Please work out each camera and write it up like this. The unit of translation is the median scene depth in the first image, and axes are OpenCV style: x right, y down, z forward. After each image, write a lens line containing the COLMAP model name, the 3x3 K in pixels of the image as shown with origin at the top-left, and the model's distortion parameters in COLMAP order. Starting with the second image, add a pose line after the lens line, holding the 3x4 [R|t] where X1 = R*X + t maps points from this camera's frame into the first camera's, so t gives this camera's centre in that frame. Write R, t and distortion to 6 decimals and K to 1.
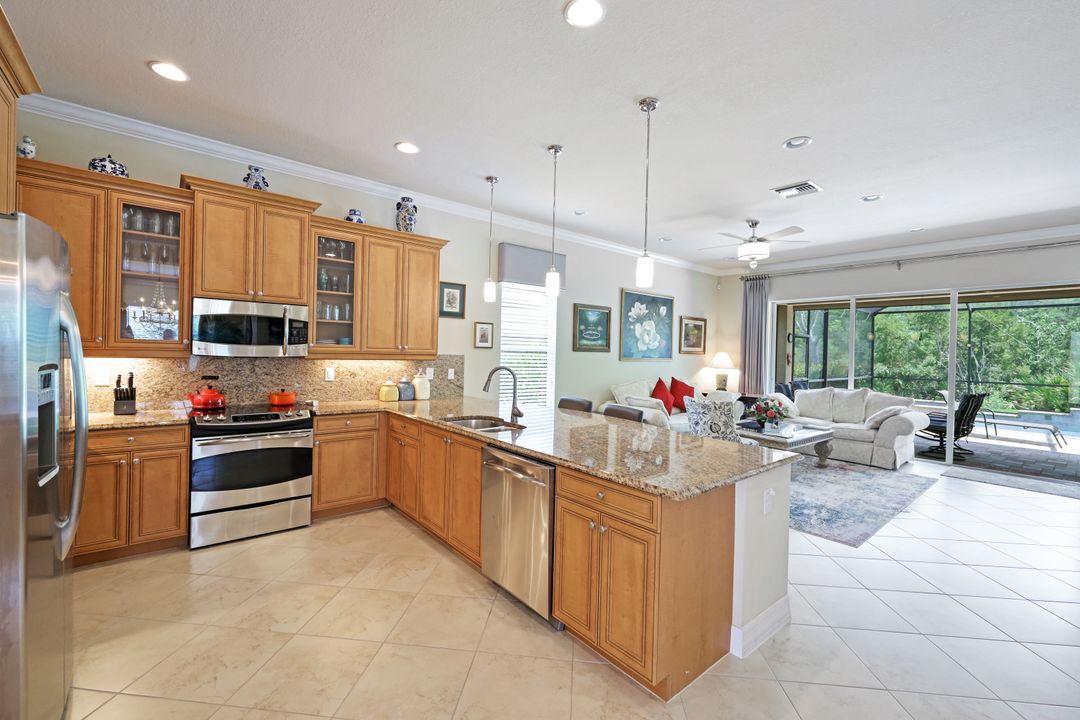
lens RADIAL K [[450.1, 0, 536.7], [0, 450.1, 355.2], [0, 0, 1]] dist [-0.000644, 0.000421]
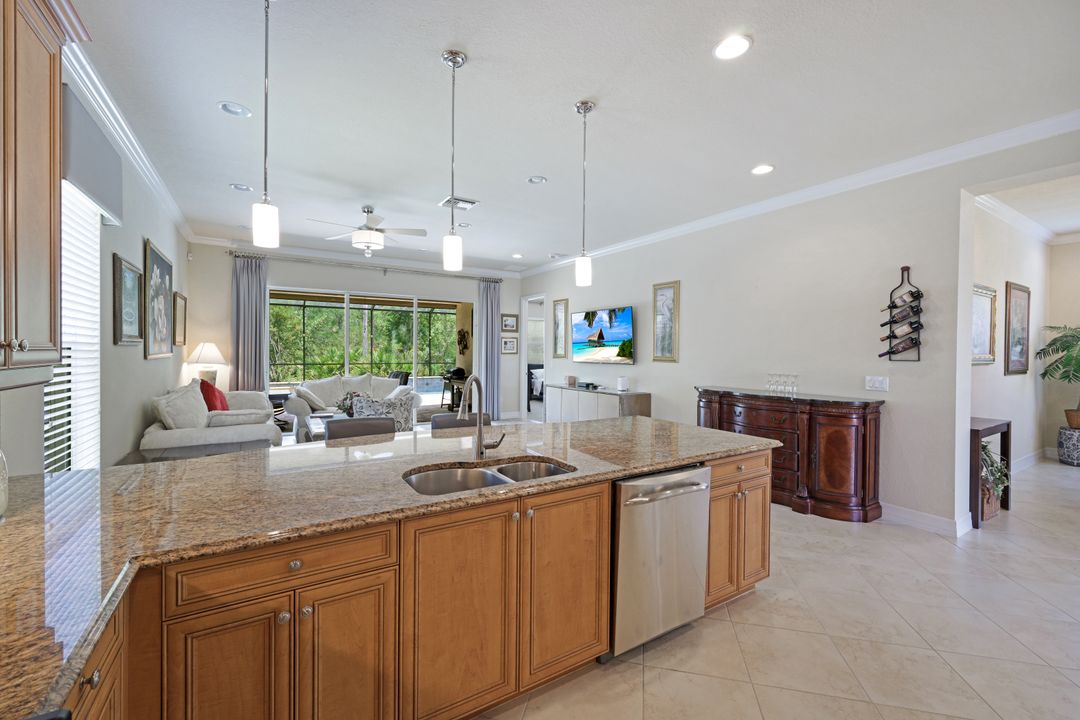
lens RADIAL K [[446.4, 0, 535.8], [0, 446.4, 356.1], [0, 0, 1]] dist [-0.002021, -0.000117]
pose [[0.134595, -0.033498, 0.990334, -0.359385], [-0.002418, 0.999414, 0.034133, -0.014043], [-0.990898, -0.006989, 0.134435, 0.444782]]
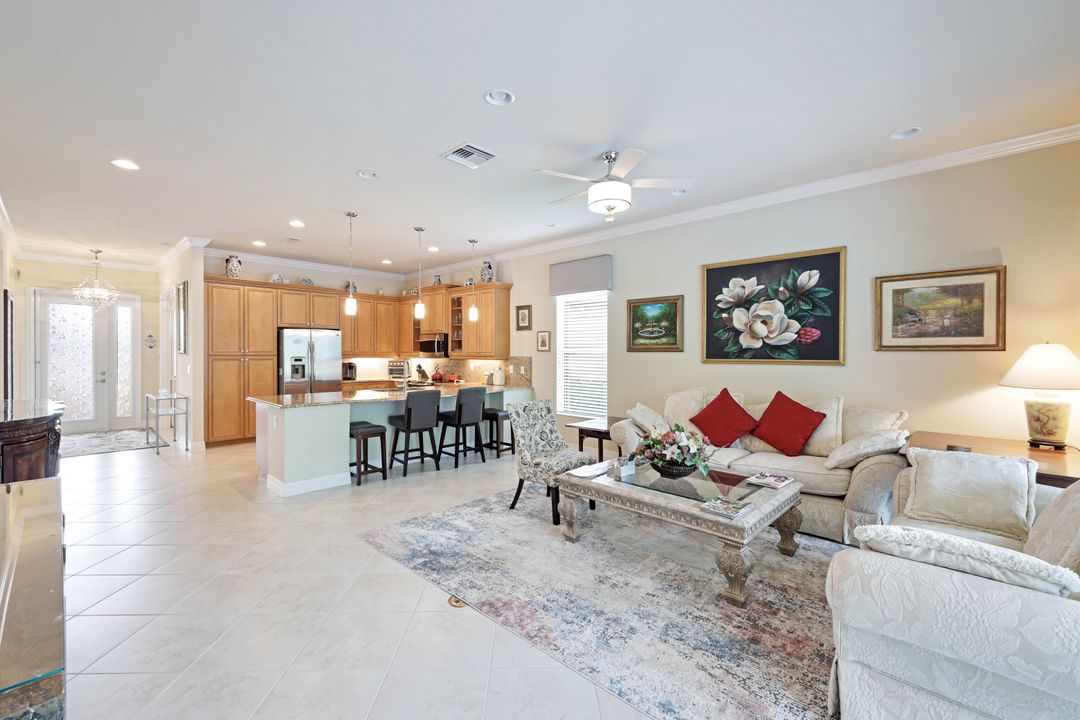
lens RADIAL K [[454.9, 0, 538.1], [0, 454.9, 357.0], [0, 0, 1]] dist [-0.001325, -0.000153]
pose [[0.120860, -0.010986, -0.992609, 0.978267], [-0.005193, 0.999918, -0.011699, 0.013582], [0.992656, 0.006568, 0.120793, 0.697159]]
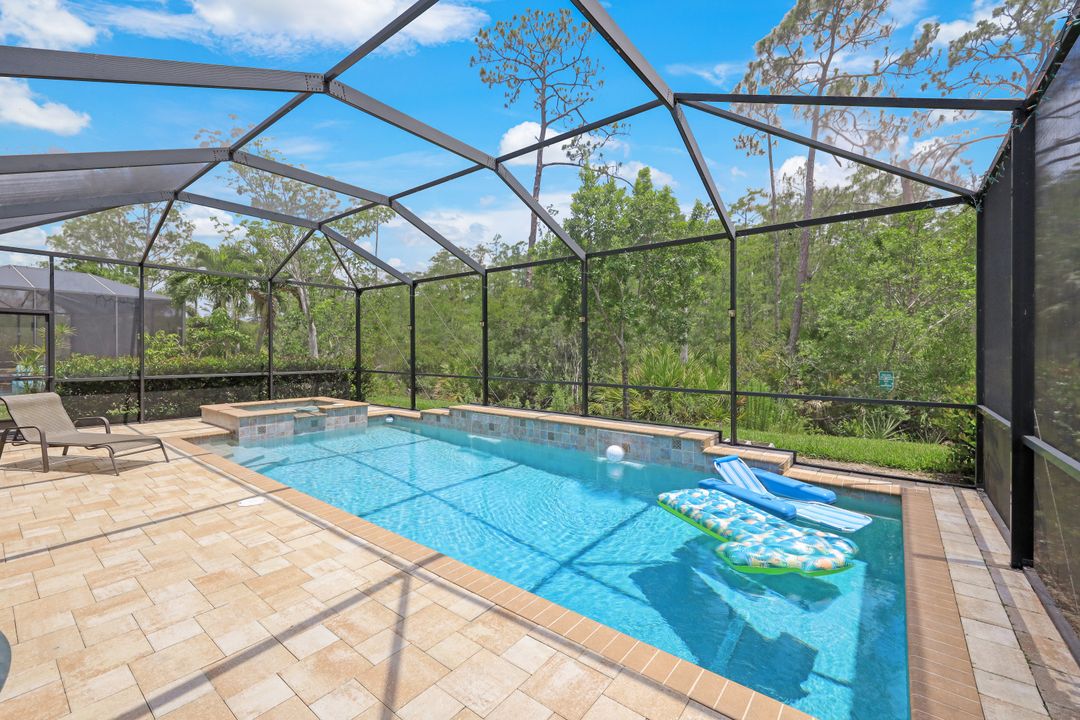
lens RADIAL K [[450.1, 0, 536.7], [0, 450.1, 355.2], [0, 0, 1]] dist [-0.000644, 0.000421]
pose [[0.978472, -0.020271, 0.205384, 2.217433], [0.019414, 0.999792, 0.006189, 0.054509], [-0.205466, -0.002069, 0.978662, 0.403856]]
